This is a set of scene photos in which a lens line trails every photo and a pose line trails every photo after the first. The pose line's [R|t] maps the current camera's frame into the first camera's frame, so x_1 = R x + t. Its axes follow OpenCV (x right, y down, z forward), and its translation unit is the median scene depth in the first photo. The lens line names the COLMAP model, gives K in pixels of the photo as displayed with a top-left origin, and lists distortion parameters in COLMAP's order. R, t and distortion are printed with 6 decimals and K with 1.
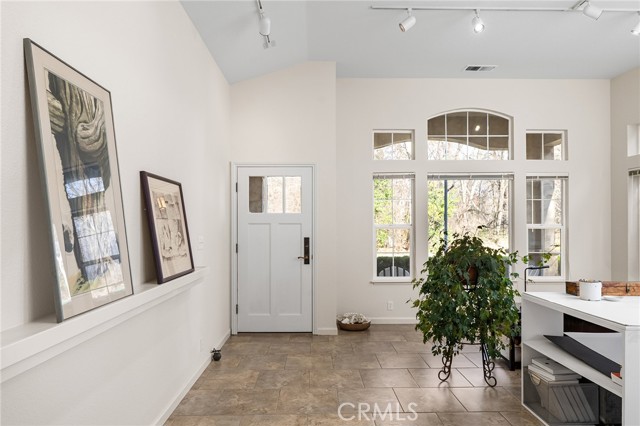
lens RADIAL K [[411.7, 0, 324.7], [0, 411.7, 220.4], [0, 0, 1]] dist [0.011649, -0.002718]
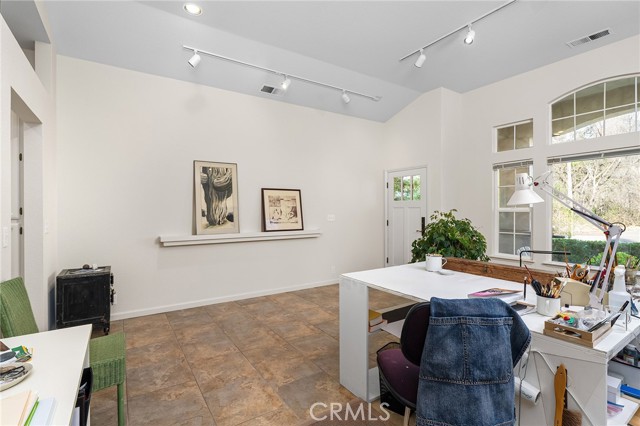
lens RADIAL K [[299.2, 0, 316.7], [0, 299.2, 206.9], [0, 0, 1]] dist [-0.002296, 0.000186]
pose [[0.542603, -0.005172, -0.839974, 1.027778], [0.011816, 0.999929, 0.001476, -0.000526], [0.839906, -0.010726, 0.542625, 0.210480]]
